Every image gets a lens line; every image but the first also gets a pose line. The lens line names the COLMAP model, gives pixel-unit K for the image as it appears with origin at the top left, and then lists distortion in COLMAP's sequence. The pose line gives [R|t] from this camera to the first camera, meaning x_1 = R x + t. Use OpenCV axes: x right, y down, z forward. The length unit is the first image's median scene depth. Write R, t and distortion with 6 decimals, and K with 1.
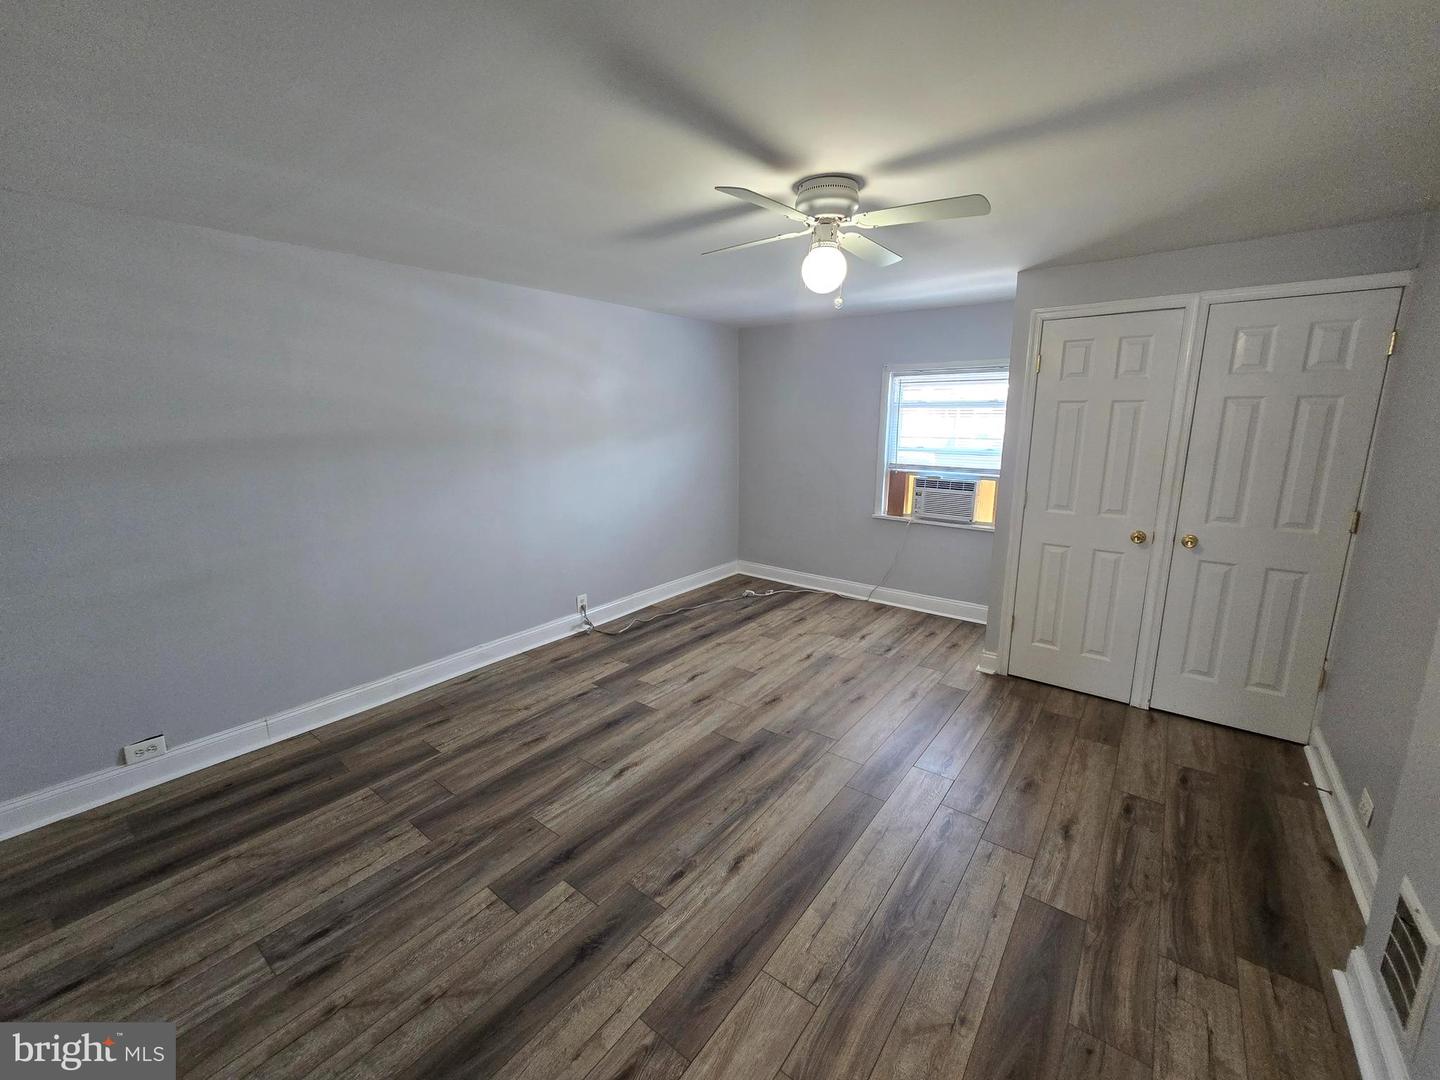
lens RADIAL K [[584.1, 0, 709.6], [0, 584.1, 534.8], [0, 0, 1]] dist [0.000528, -0.000247]
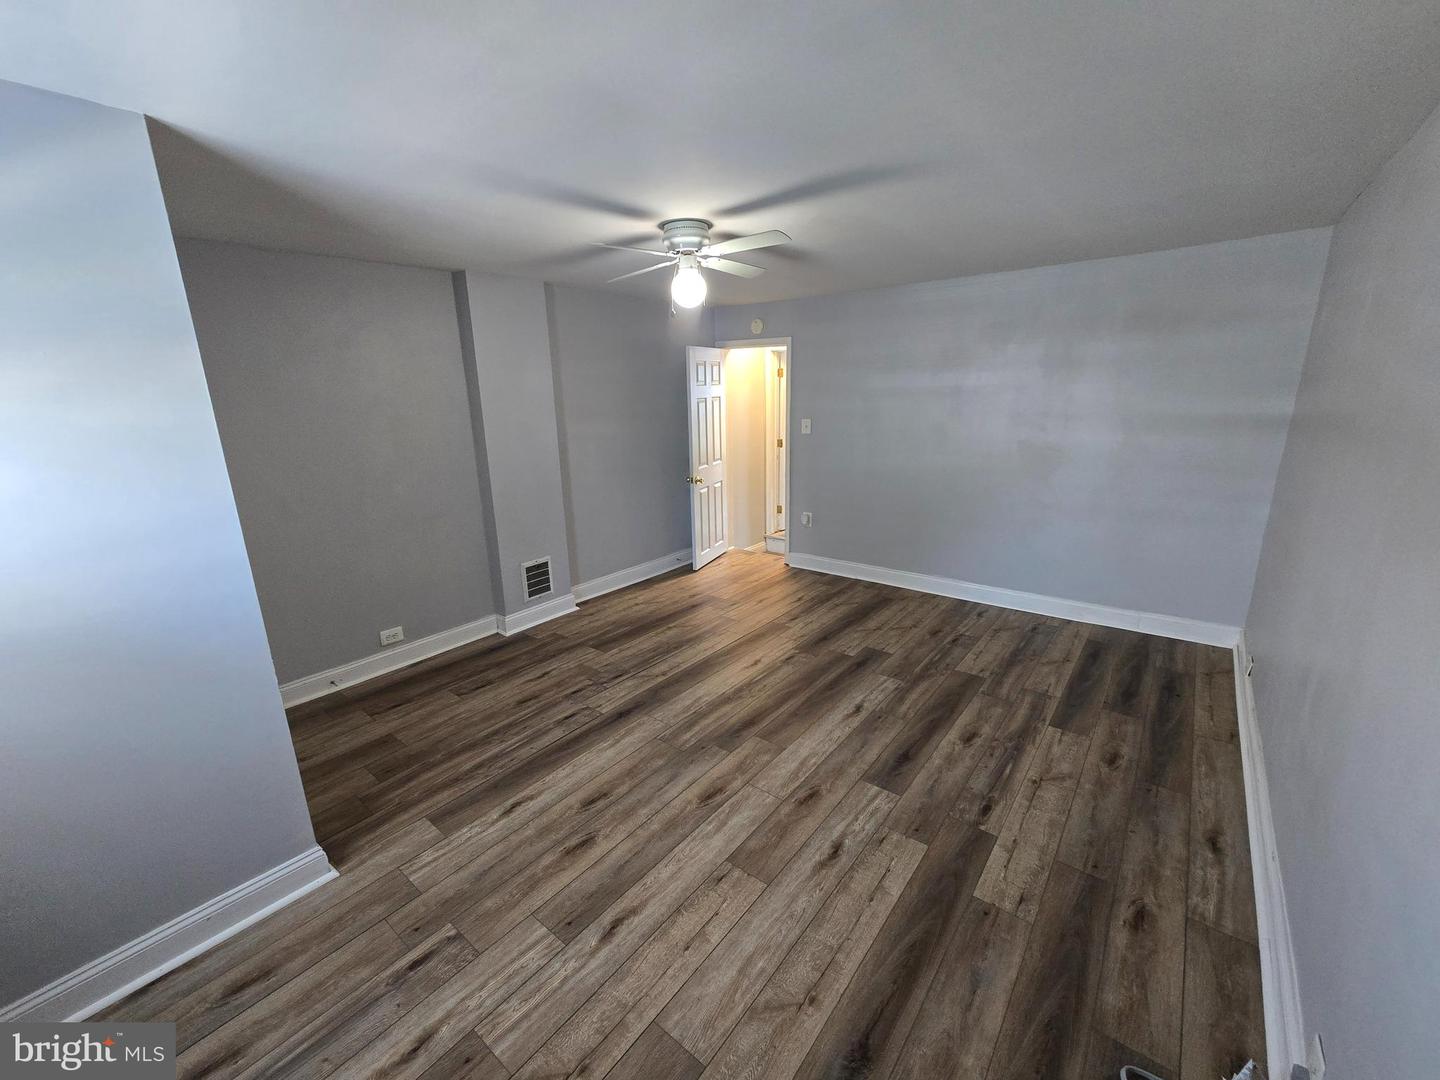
lens RADIAL K [[584.1, 0, 709.6], [0, 584.1, 534.8], [0, 0, 1]] dist [0.000528, -0.000247]
pose [[-0.999487, 0.022490, 0.022784, 0.117340], [0.030217, 0.897817, 0.439330, -0.457167], [-0.010576, 0.439793, -0.898037, 2.066265]]
